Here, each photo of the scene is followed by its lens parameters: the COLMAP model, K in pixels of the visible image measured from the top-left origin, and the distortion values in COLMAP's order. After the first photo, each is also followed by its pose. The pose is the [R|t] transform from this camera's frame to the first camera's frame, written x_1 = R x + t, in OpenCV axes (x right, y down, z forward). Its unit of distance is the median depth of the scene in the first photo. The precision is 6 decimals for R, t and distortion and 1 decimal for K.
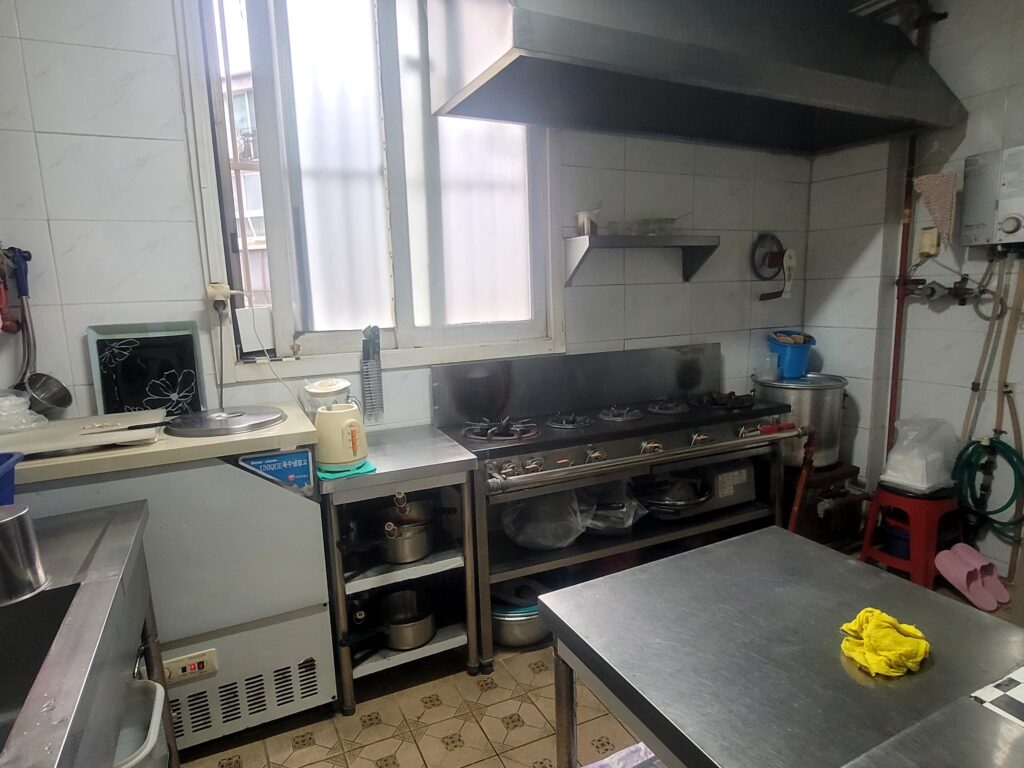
lens RADIAL K [[592.8, 0, 511.2], [0, 592.8, 384.9], [0, 0, 1]] dist [-0.002655, -0.003592]
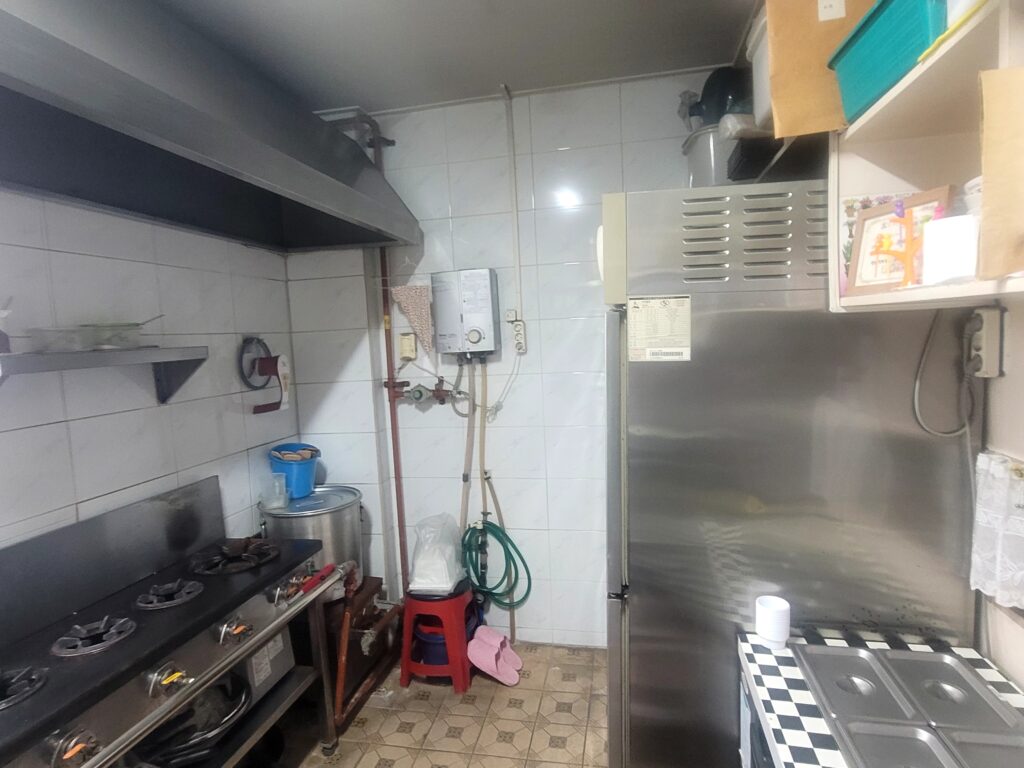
lens RADIAL K [[592.8, 0, 509.9], [0, 592.8, 383.5], [0, 0, 1]] dist [-0.002655, -0.003592]
pose [[0.619829, -0.066287, 0.781932, -0.012437], [0.156663, 0.986820, -0.040529, -0.106754], [-0.768940, 0.147621, 0.622045, 0.213538]]
